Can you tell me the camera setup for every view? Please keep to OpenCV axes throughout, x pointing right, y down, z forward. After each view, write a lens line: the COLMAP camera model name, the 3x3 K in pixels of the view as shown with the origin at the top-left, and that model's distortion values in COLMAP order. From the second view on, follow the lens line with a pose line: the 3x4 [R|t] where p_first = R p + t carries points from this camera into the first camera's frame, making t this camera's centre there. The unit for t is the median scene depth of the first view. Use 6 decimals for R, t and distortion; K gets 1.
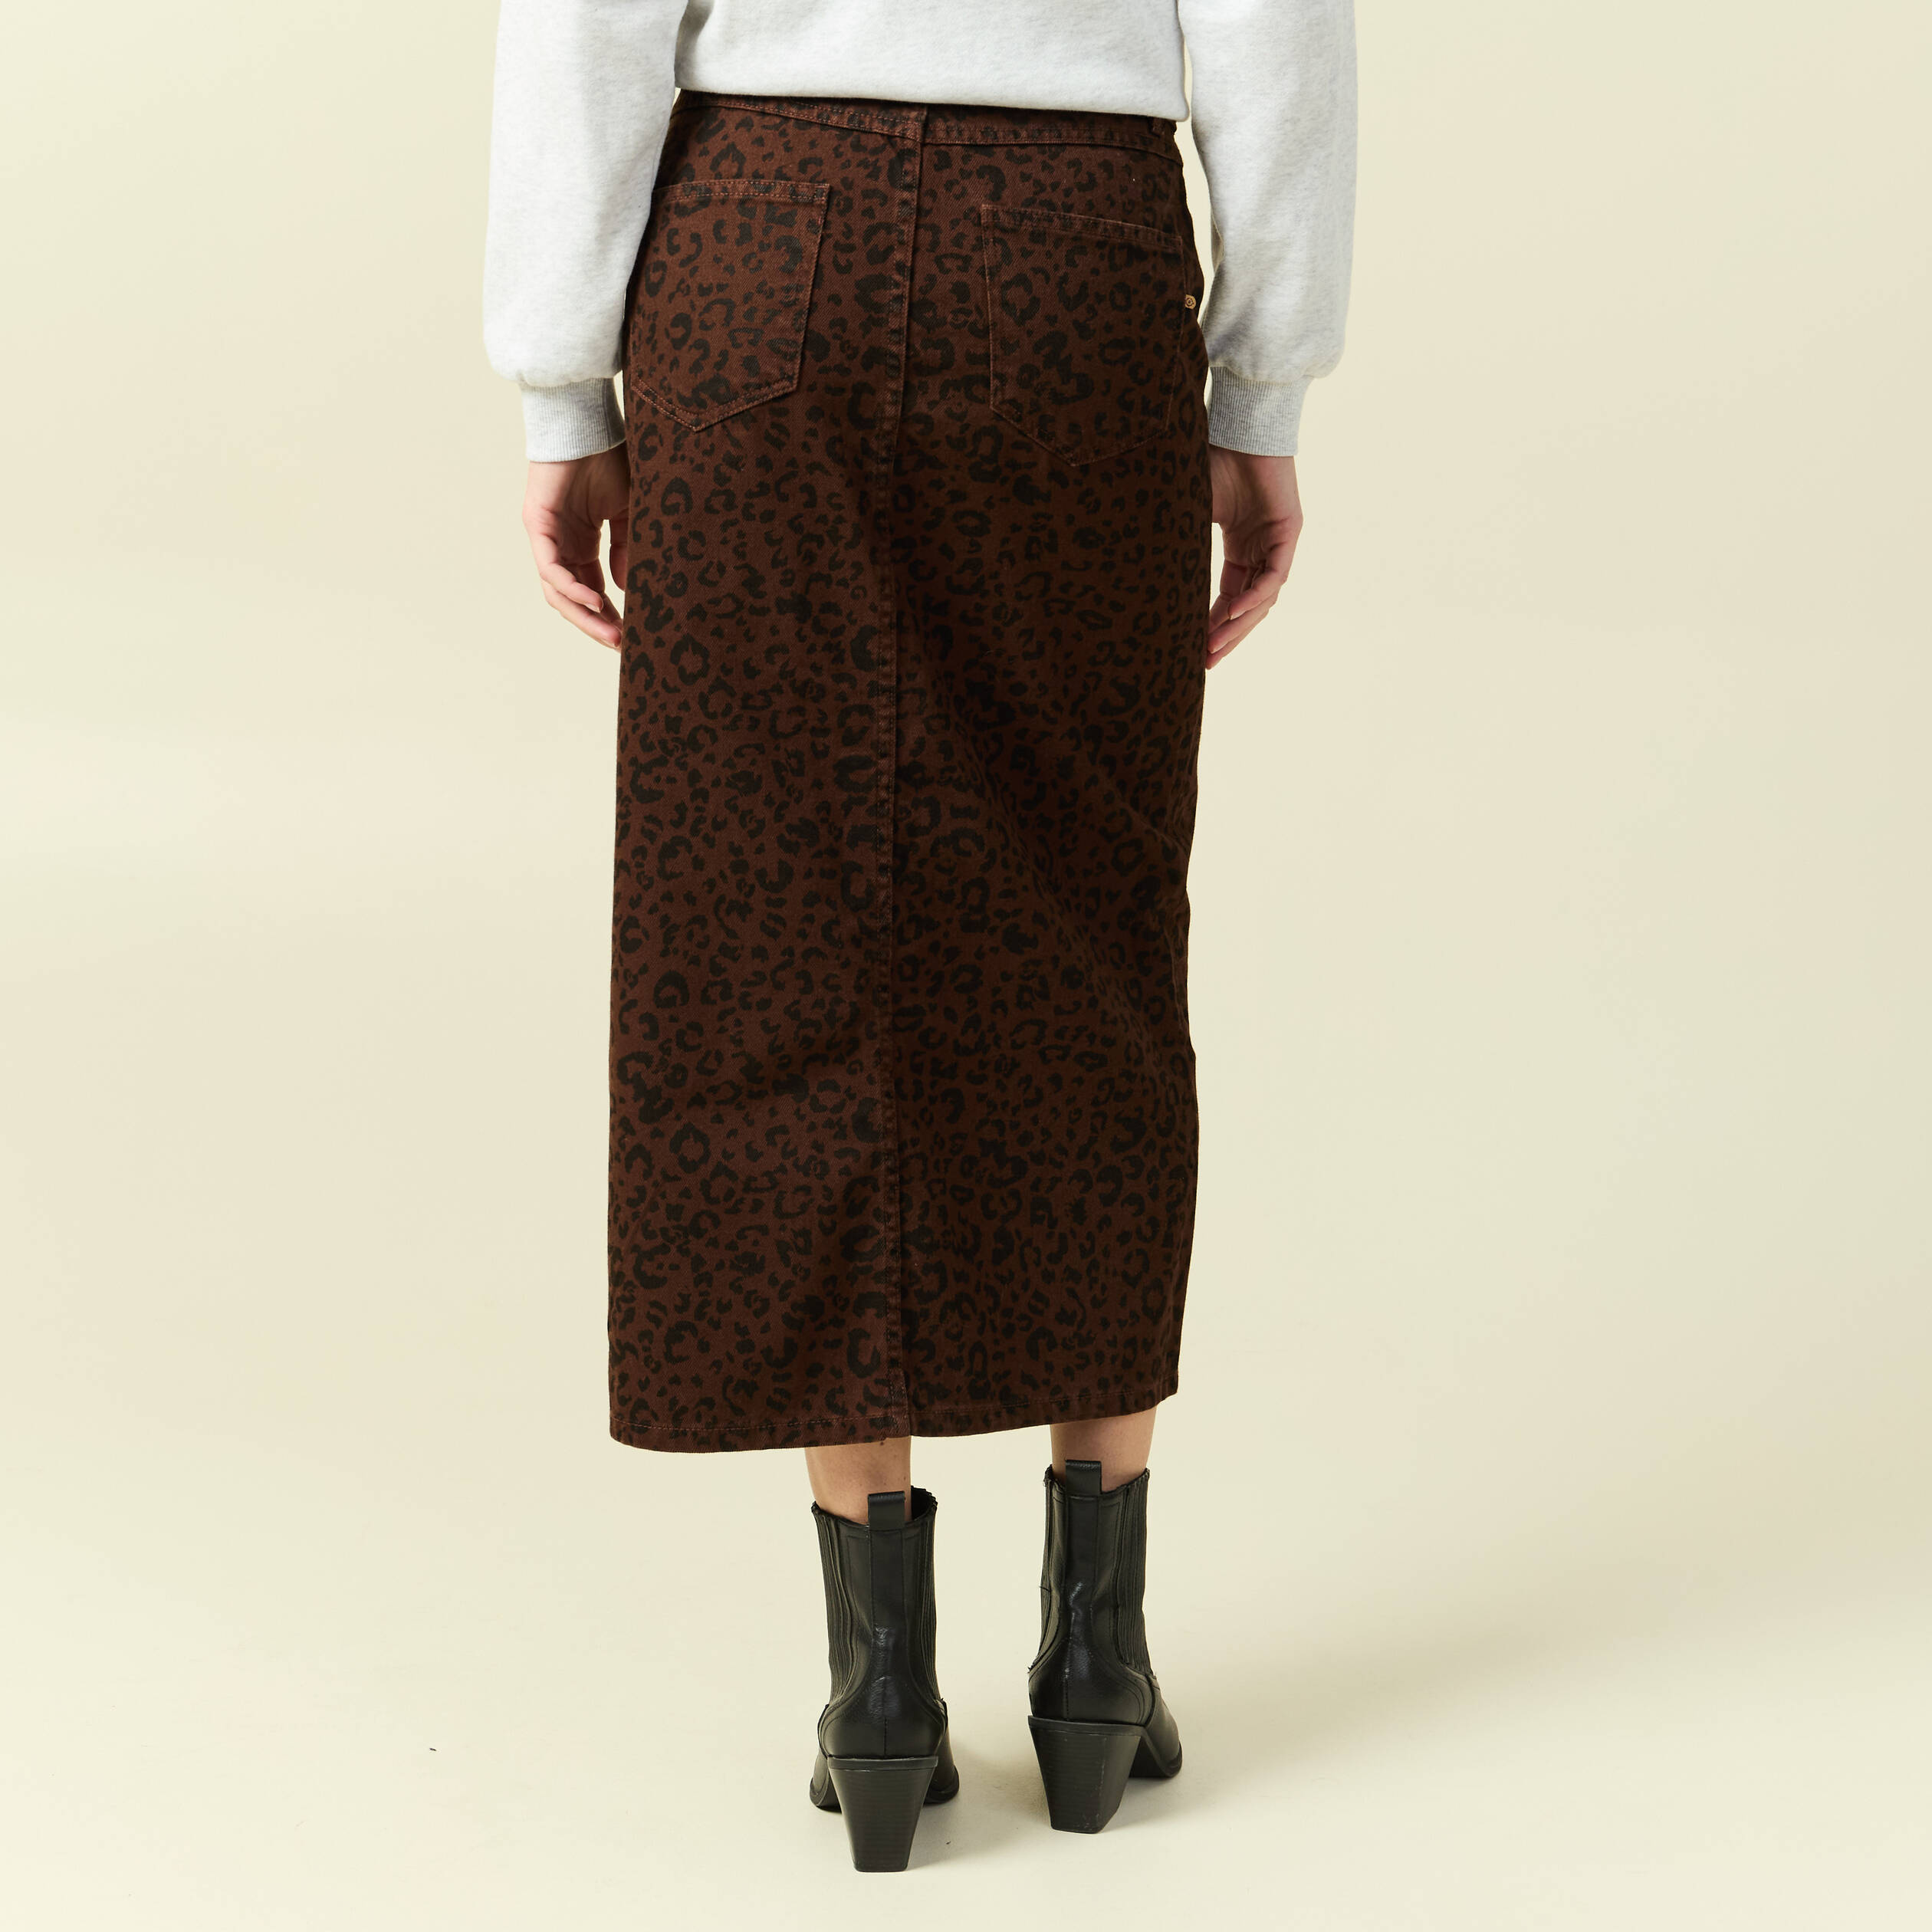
lens RADIAL K [[3633.7, 0, 965.4], [0, 3633.7, 968.1], [0, 0, 1]] dist [-0.004937, 0.000000]
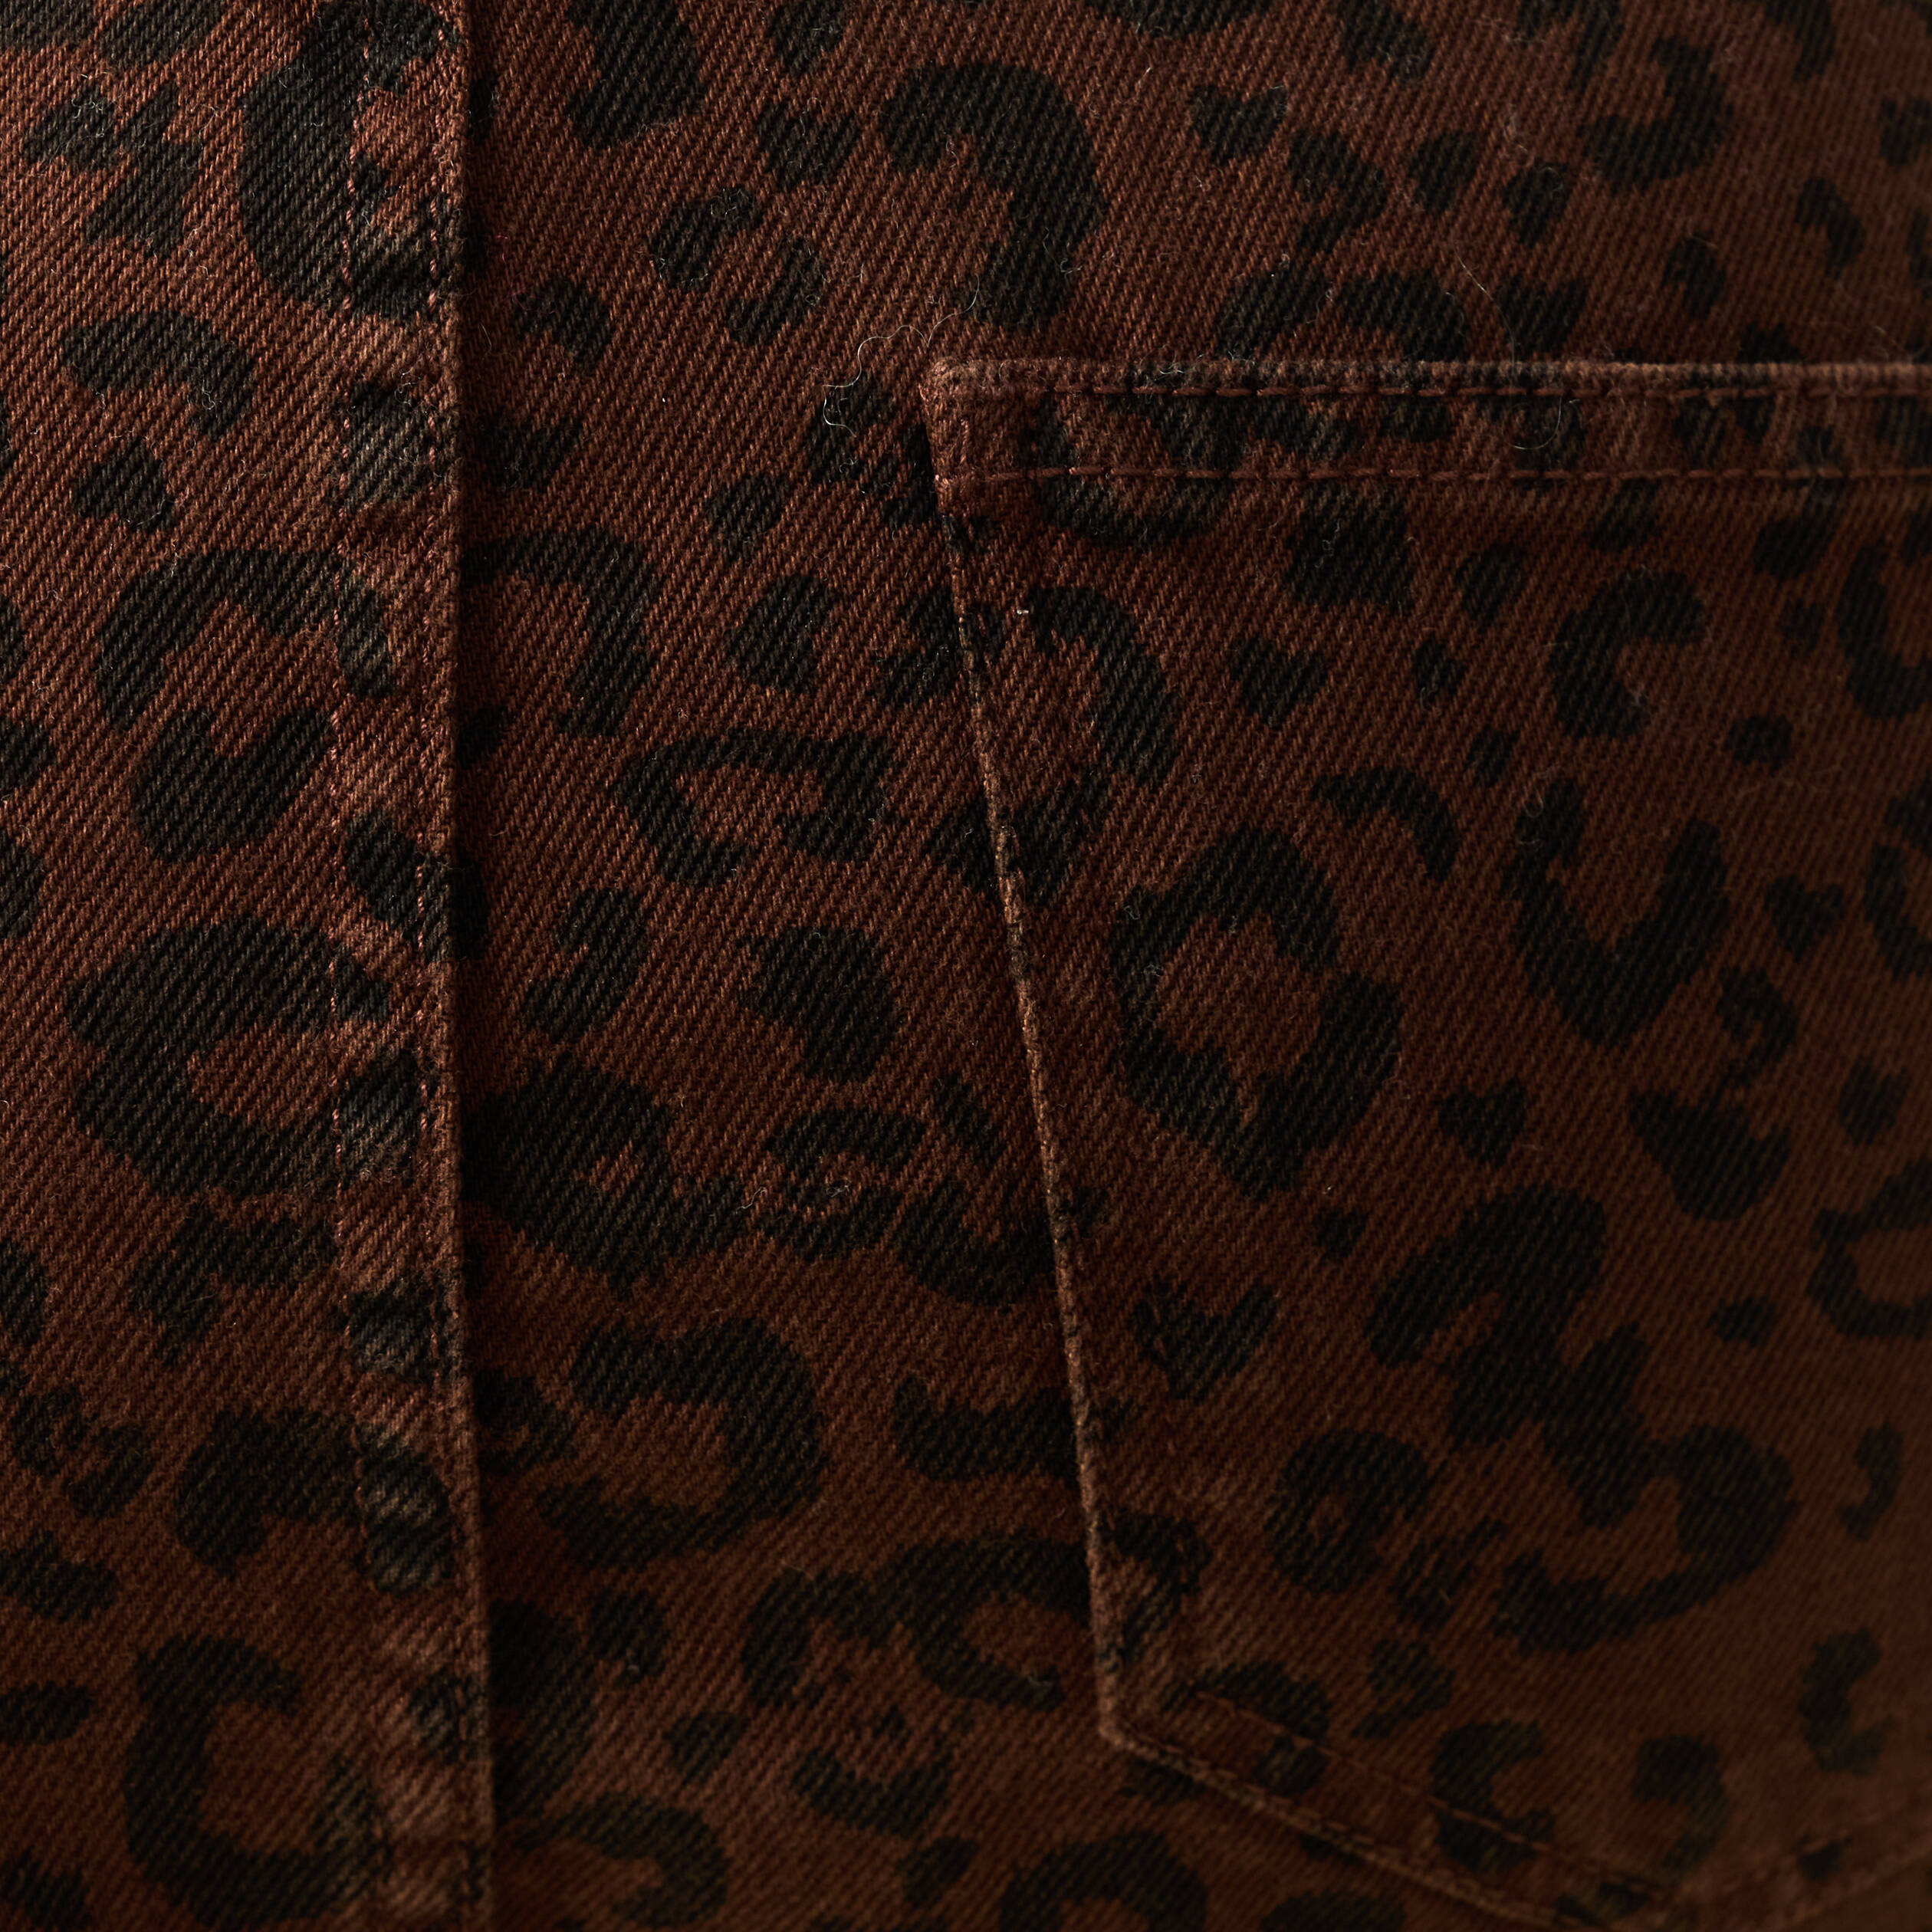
lens RADIAL K [[4453.7, 0, 970.5], [0, 4453.7, 966.3], [0, 0, 1]] dist [0.044347, 0.000000]
pose [[0.995604, -0.068372, -0.064011, 0.015277], [0.070711, 0.996882, 0.035023, -0.192609], [0.061417, -0.039395, 0.997334, 0.827658]]
